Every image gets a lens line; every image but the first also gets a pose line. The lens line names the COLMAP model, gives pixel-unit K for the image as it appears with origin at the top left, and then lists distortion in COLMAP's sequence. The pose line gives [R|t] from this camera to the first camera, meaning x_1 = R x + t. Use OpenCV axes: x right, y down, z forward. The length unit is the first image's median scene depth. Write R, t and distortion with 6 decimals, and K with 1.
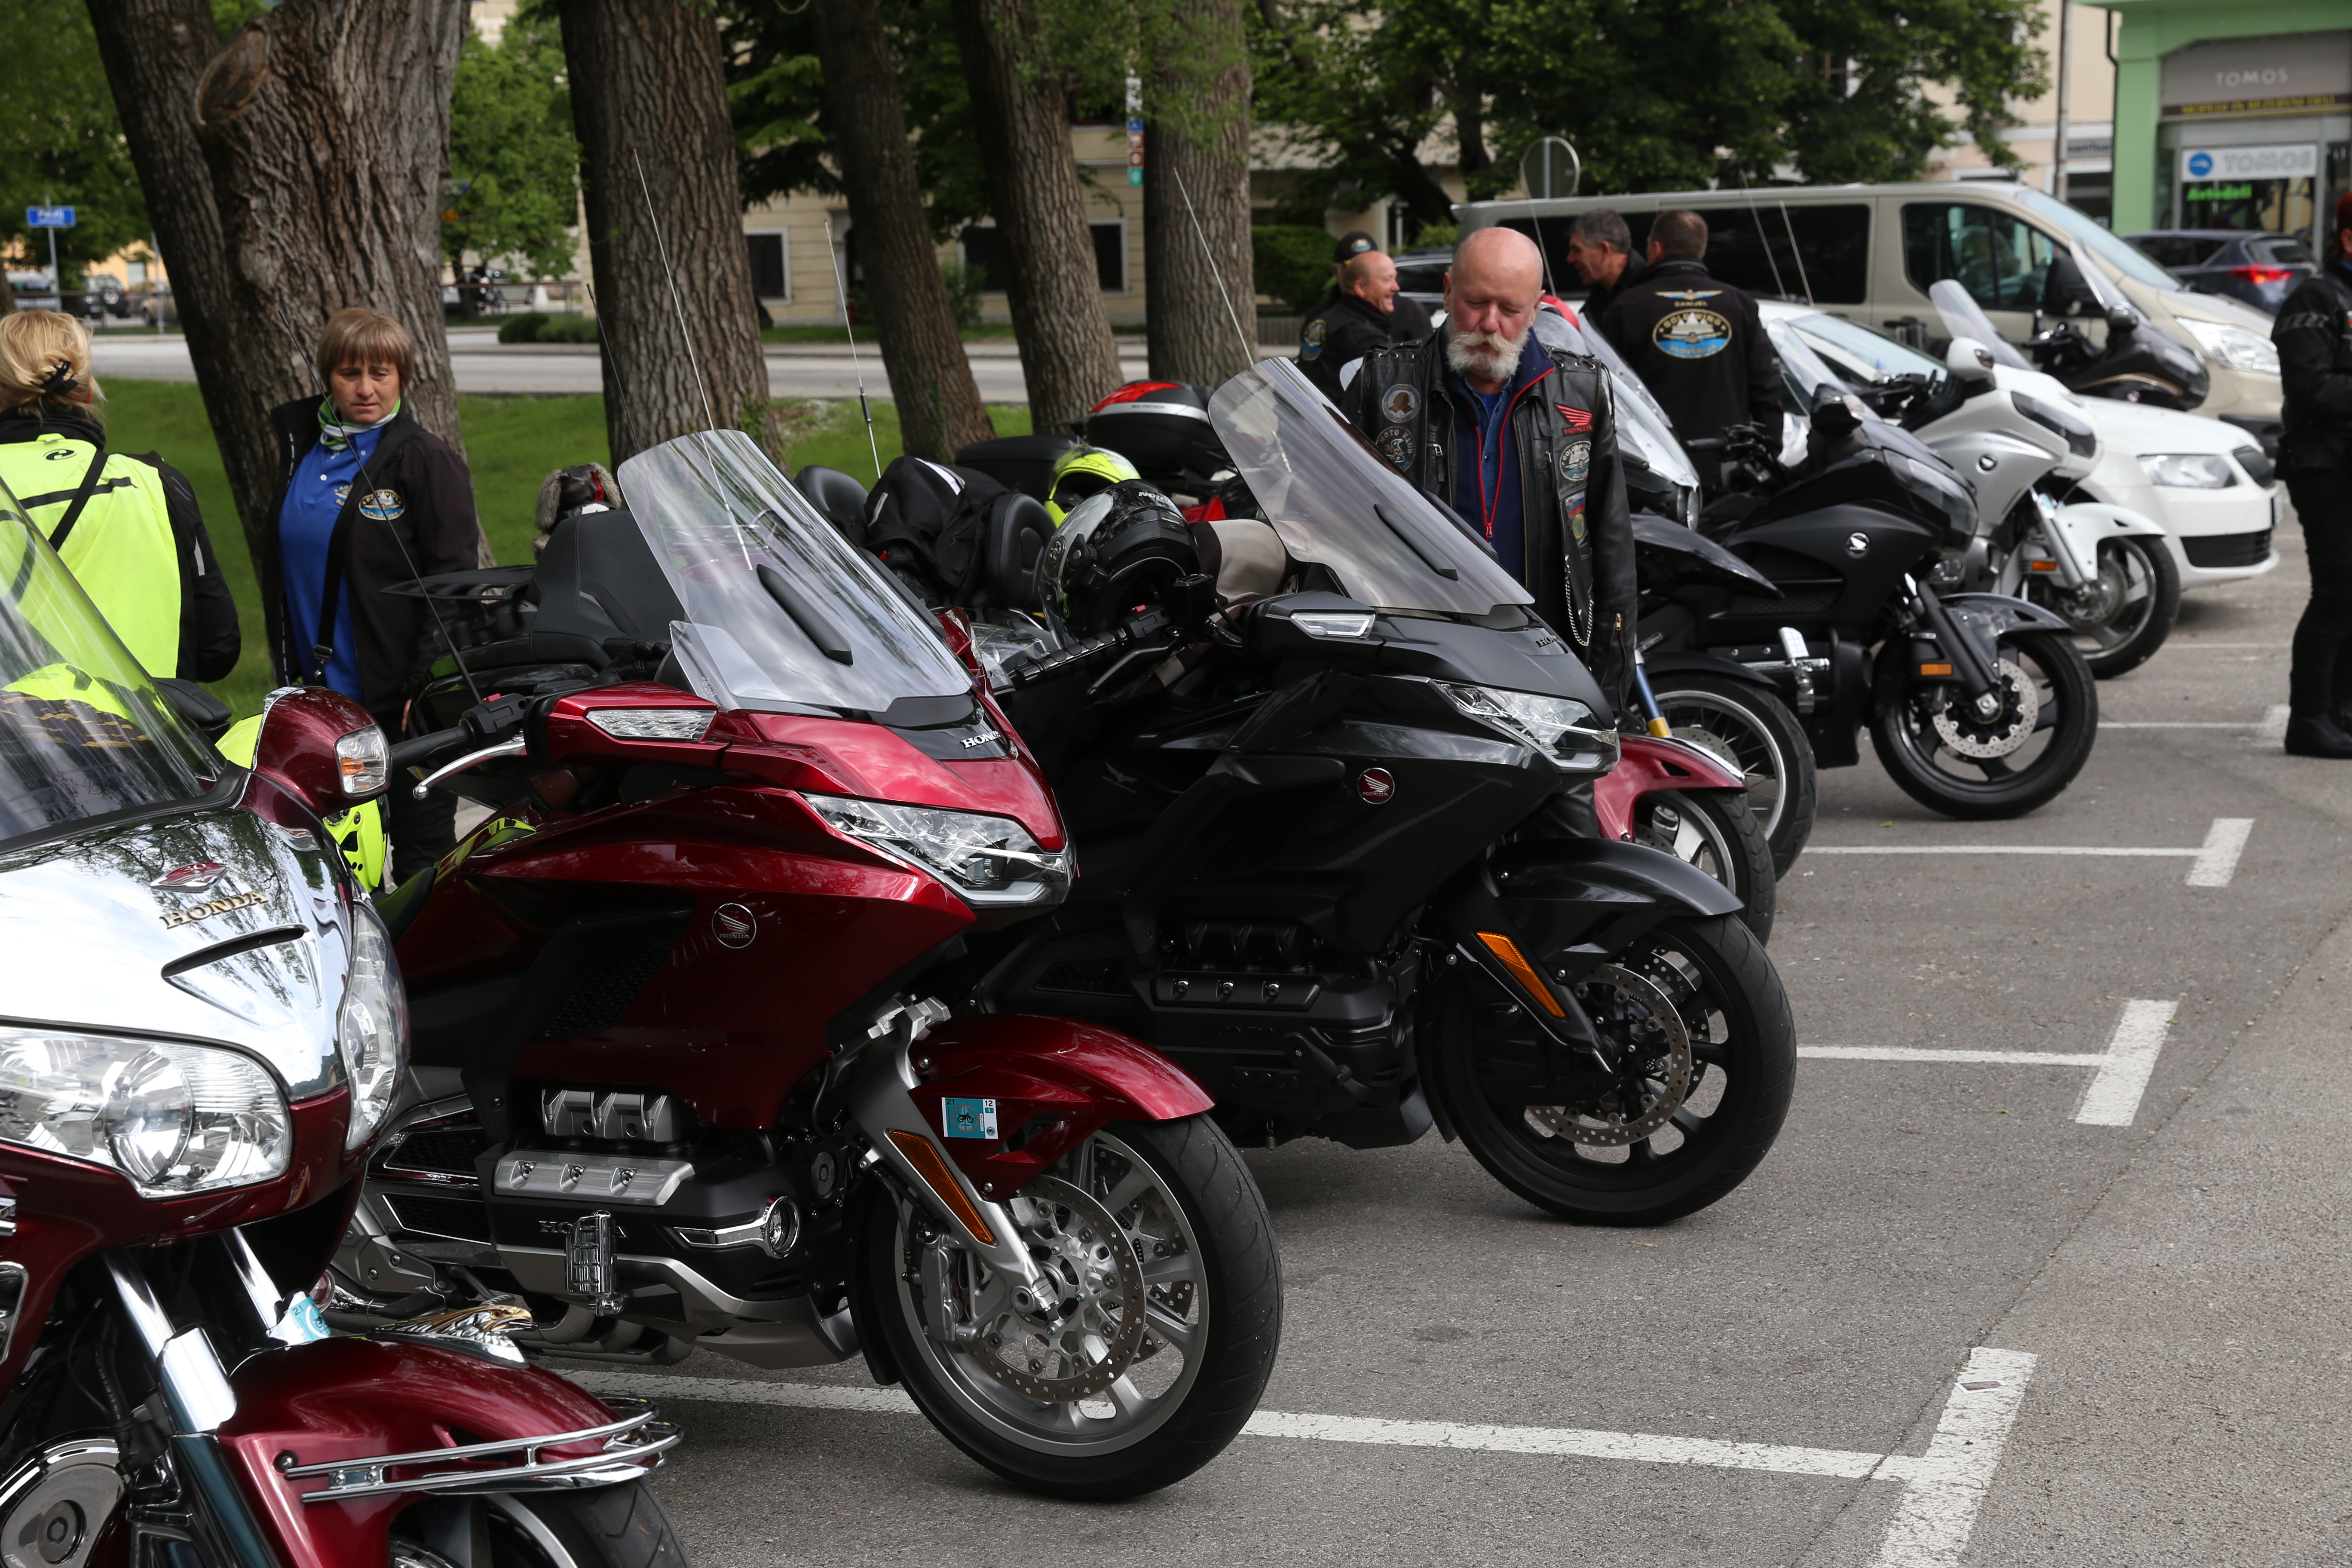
lens RADIAL K [[3394.7, 0, 1162.9], [0, 3394.7, 788.9], [0, 0, 1]] dist [0.123113, 0.000000]
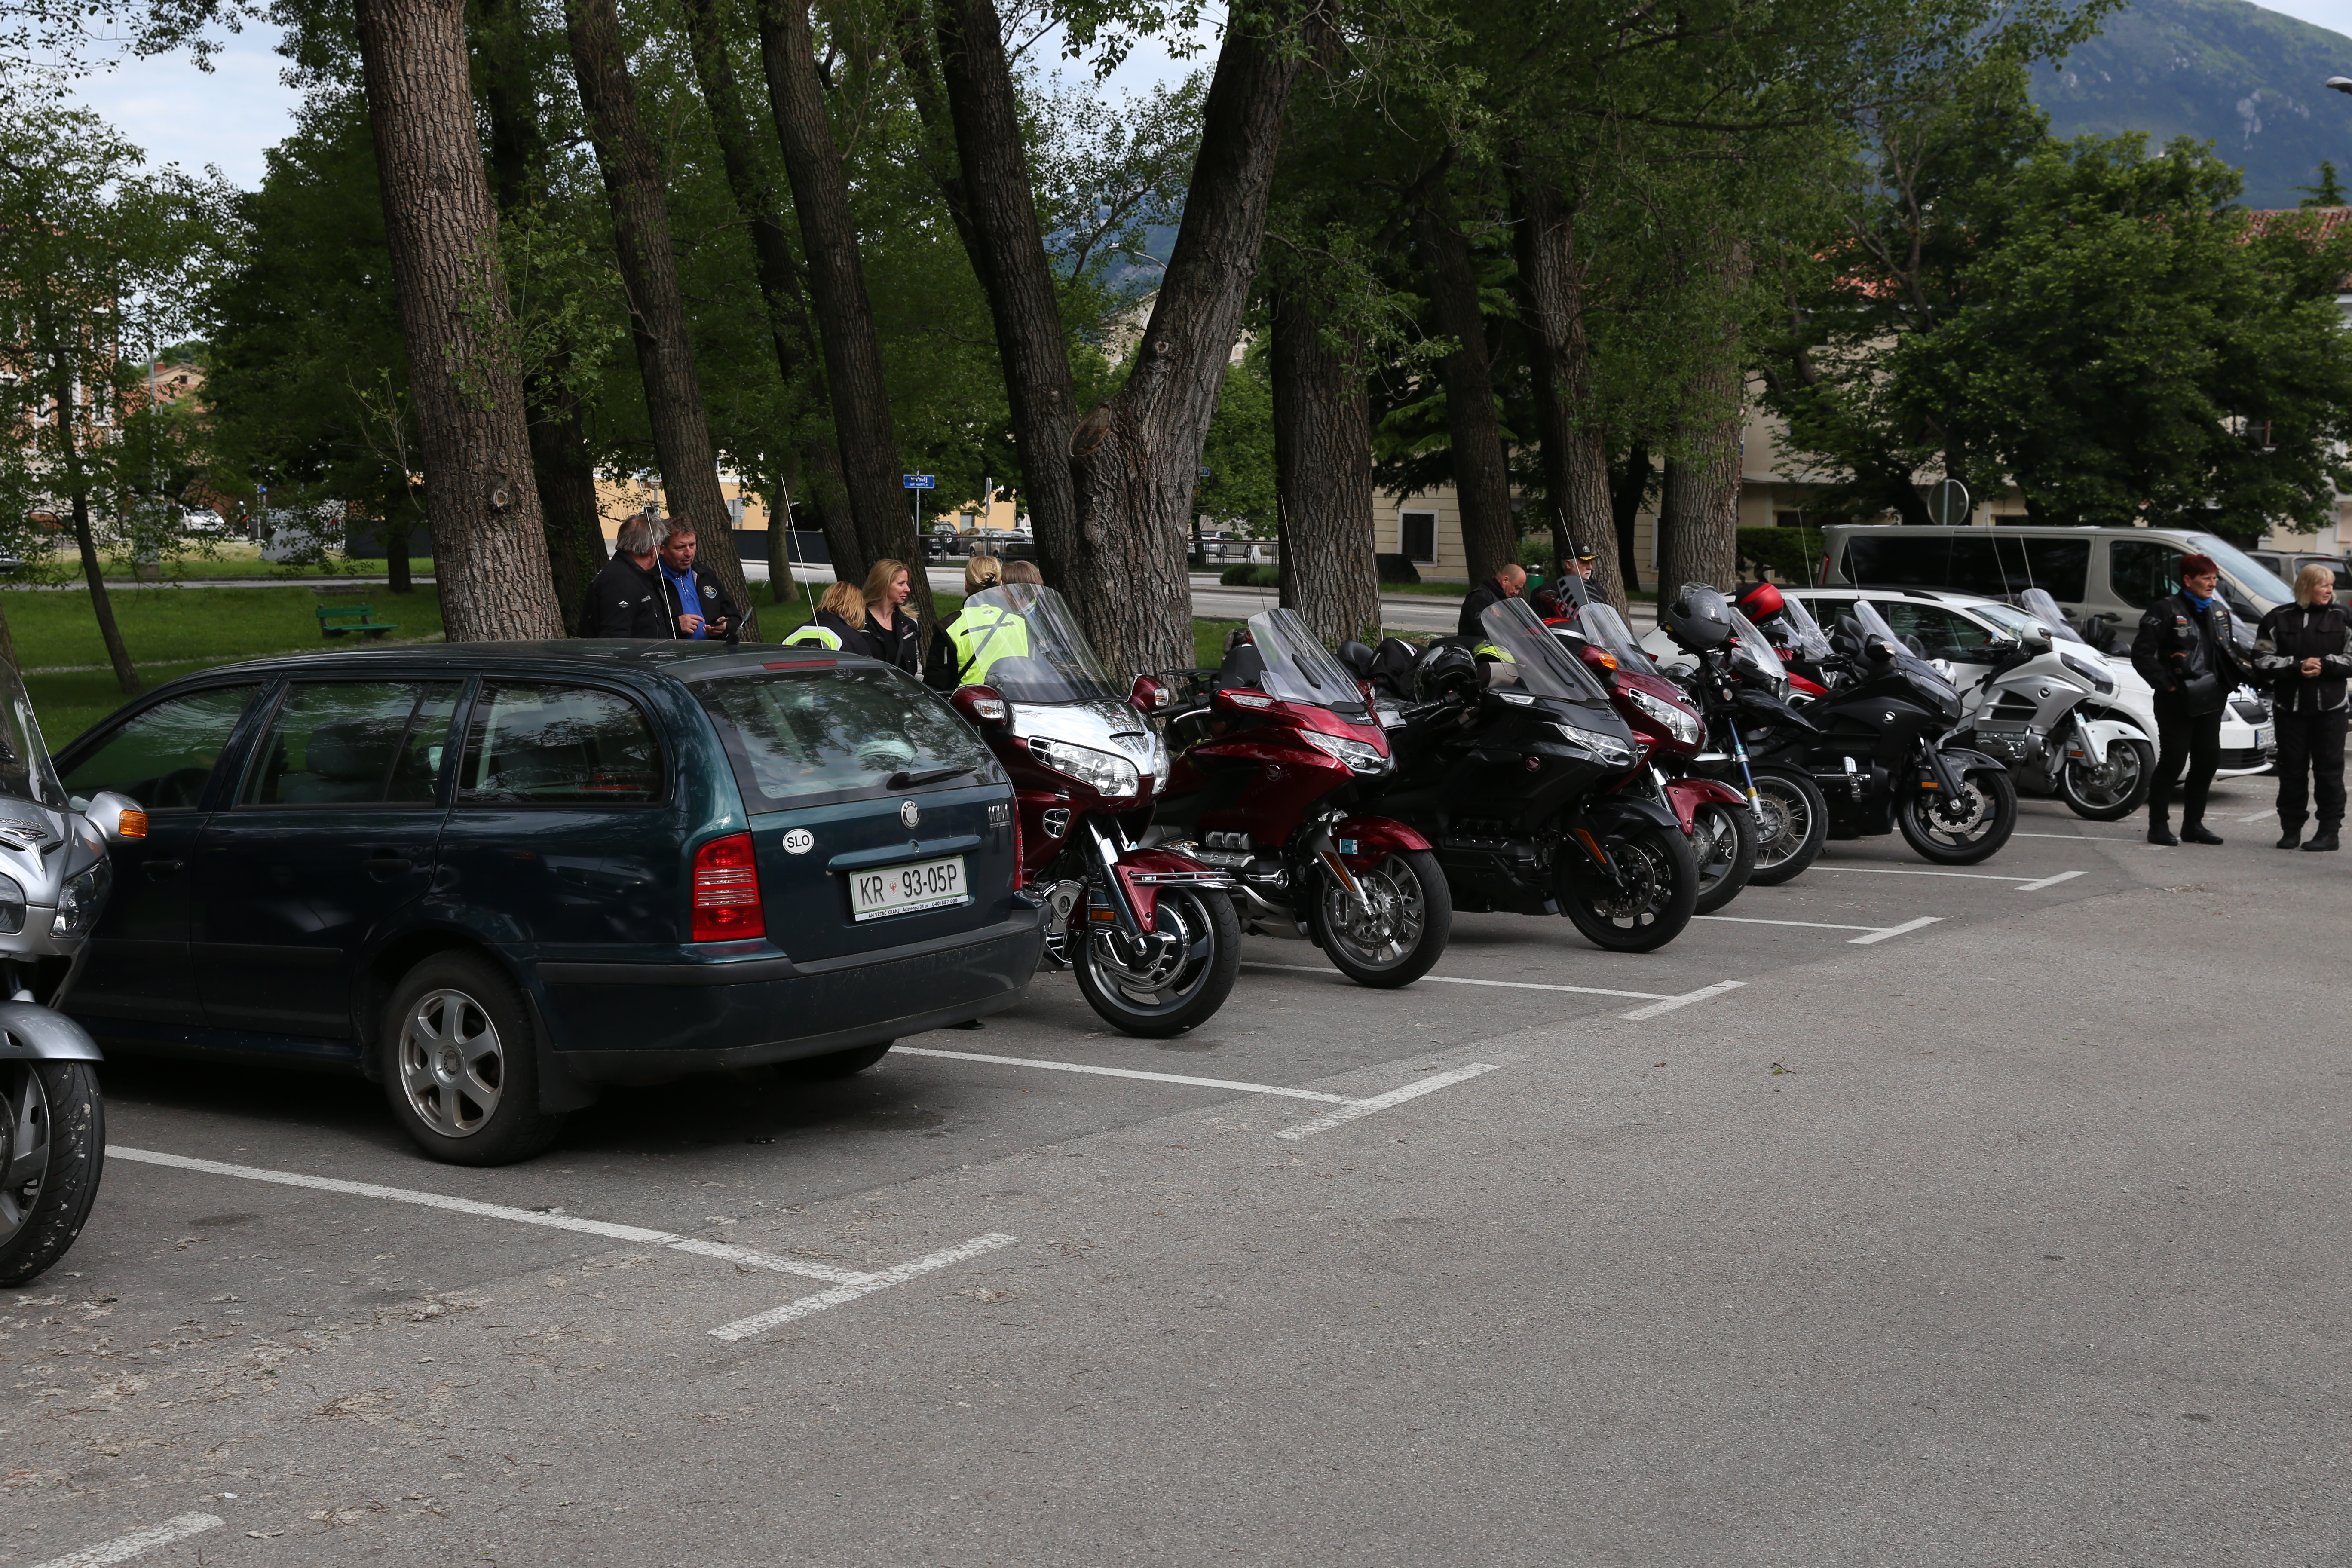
lens RADIAL K [[2746.7, 0, 1186.6], [0, 2746.7, 786.5], [0, 0, 1]] dist [0.083723, 0.000000]
pose [[0.977931, 0.068998, -0.197208, 0.093425], [-0.081062, 0.995258, -0.053758, 0.063865], [0.192564, 0.068558, 0.978887, -0.465050]]
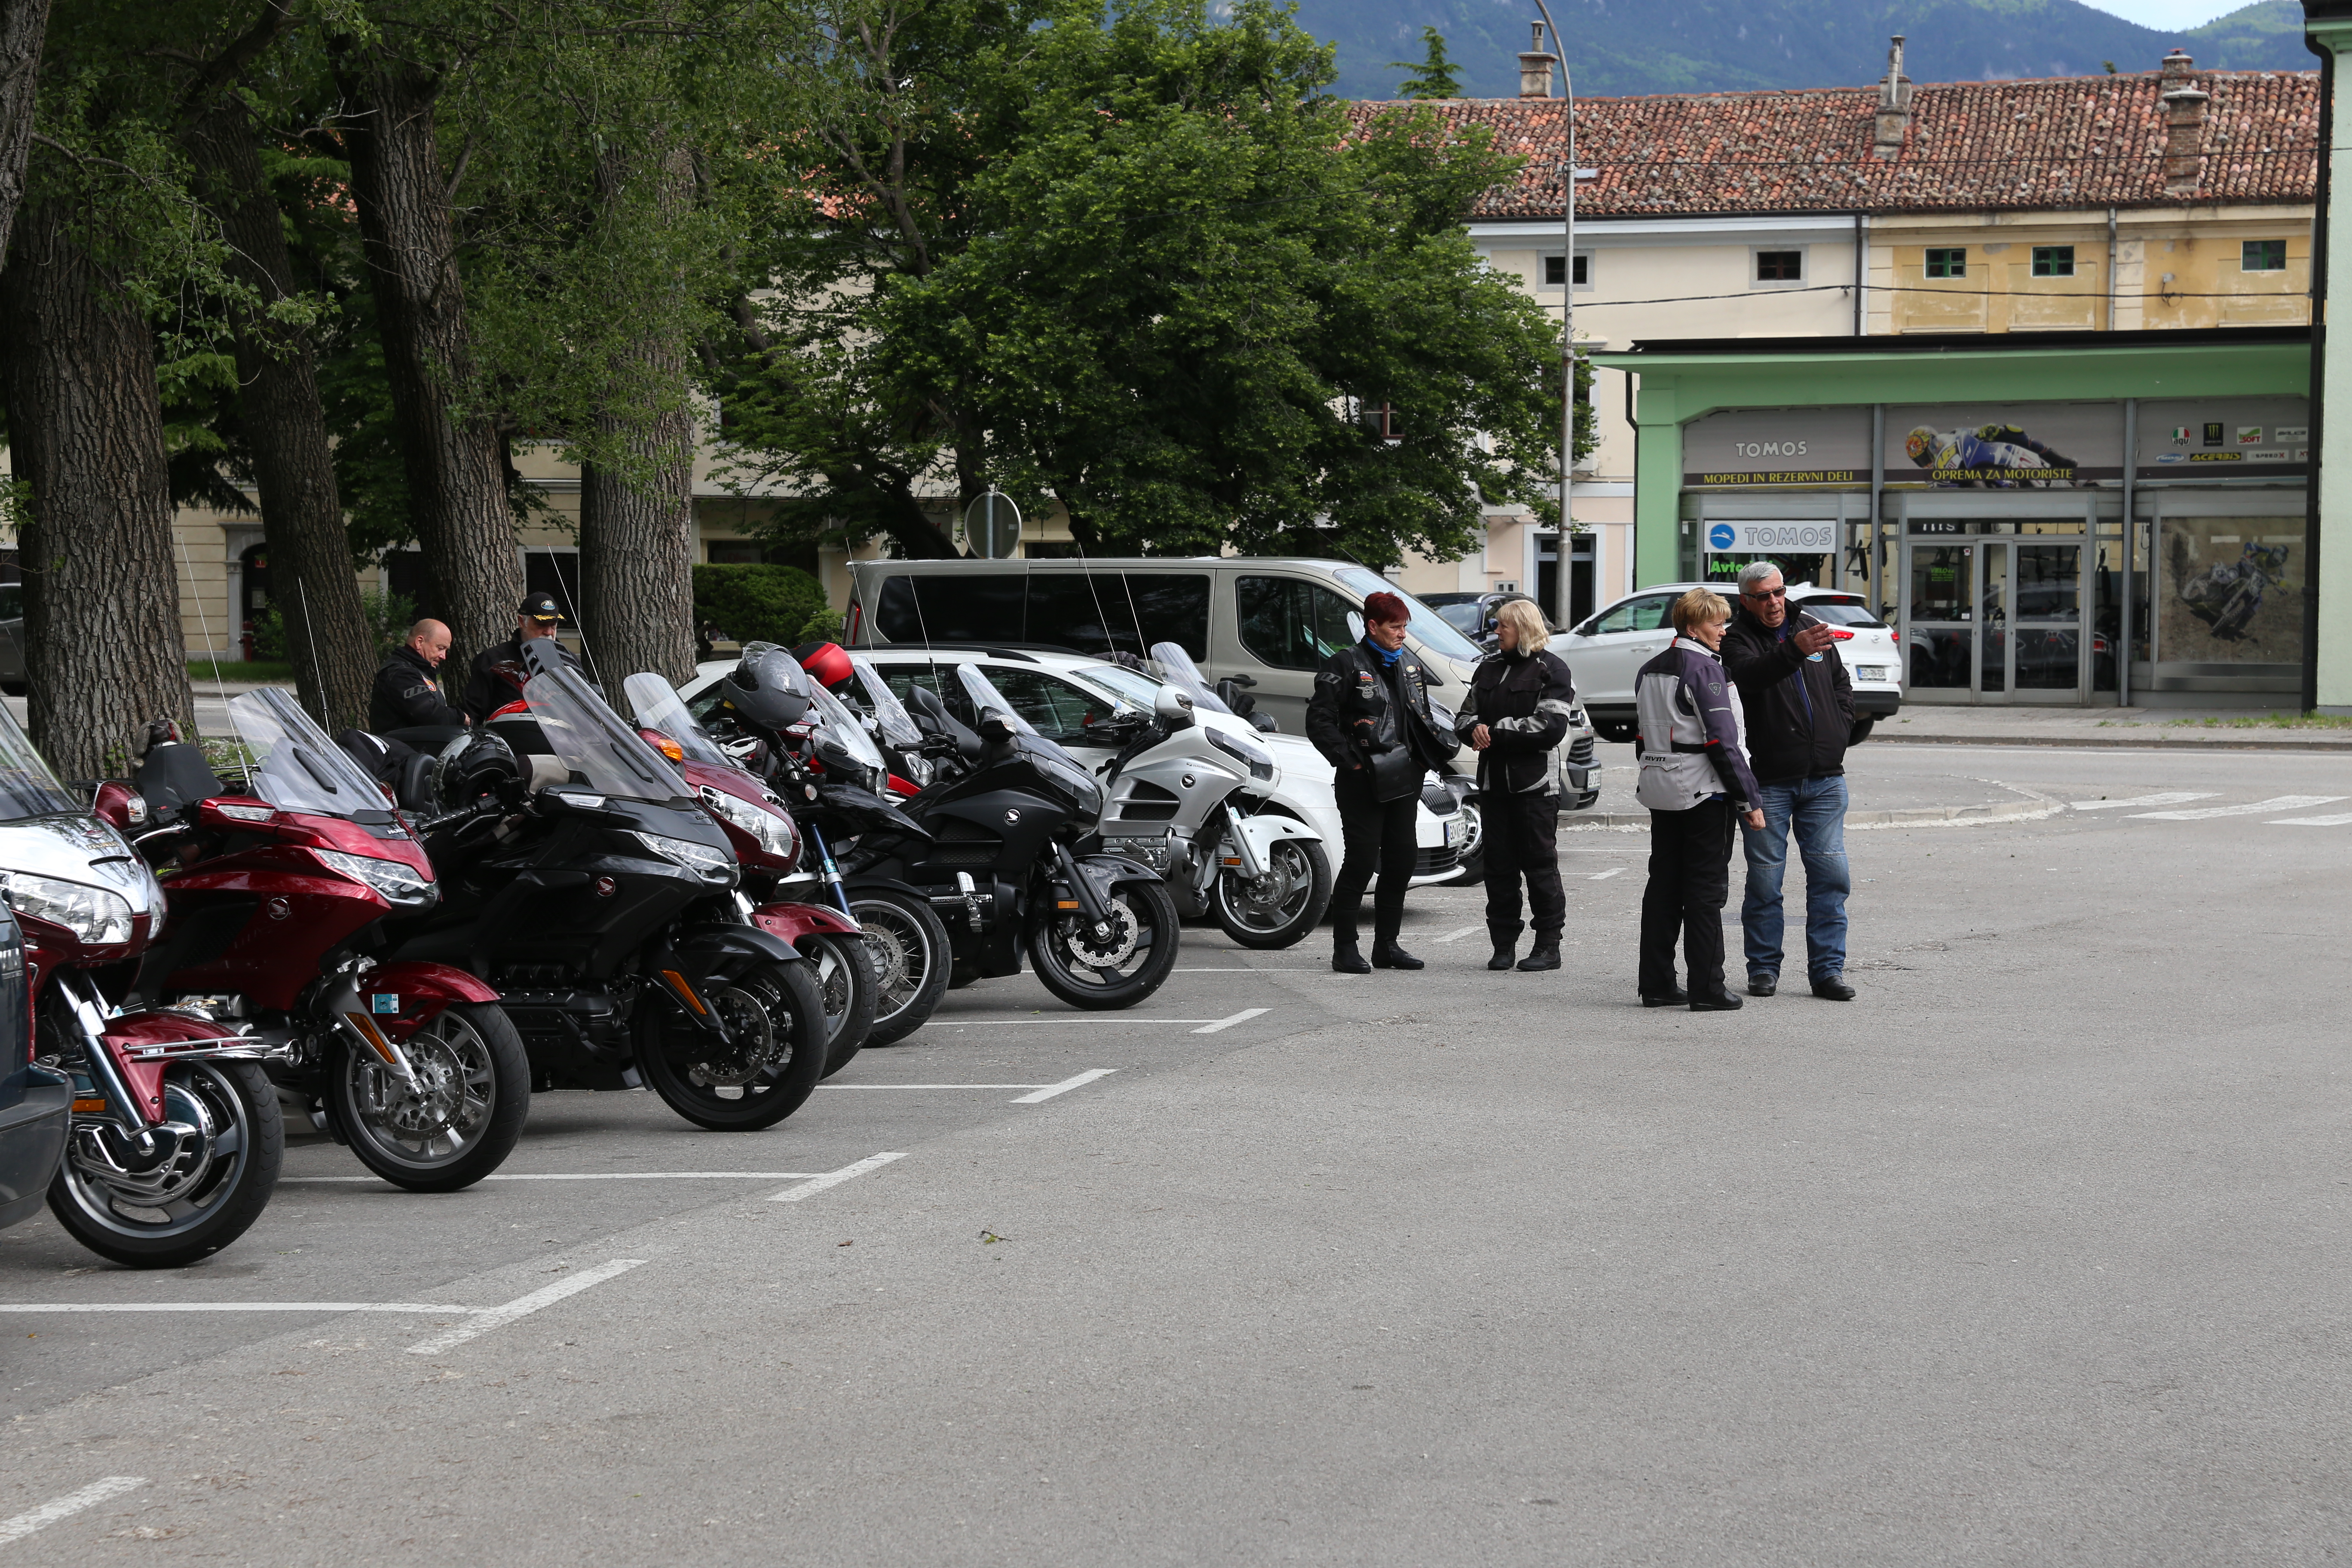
lens RADIAL K [[4396.4, 0, 1157.1], [0, 4396.4, 788.6], [0, 0, 1]] dist [0.229821, 0.000000]
pose [[0.993013, 0.023705, 0.115596, 0.035457], [-0.010692, 0.993660, -0.111915, 0.094343], [-0.117516, 0.109897, 0.986971, -0.645894]]
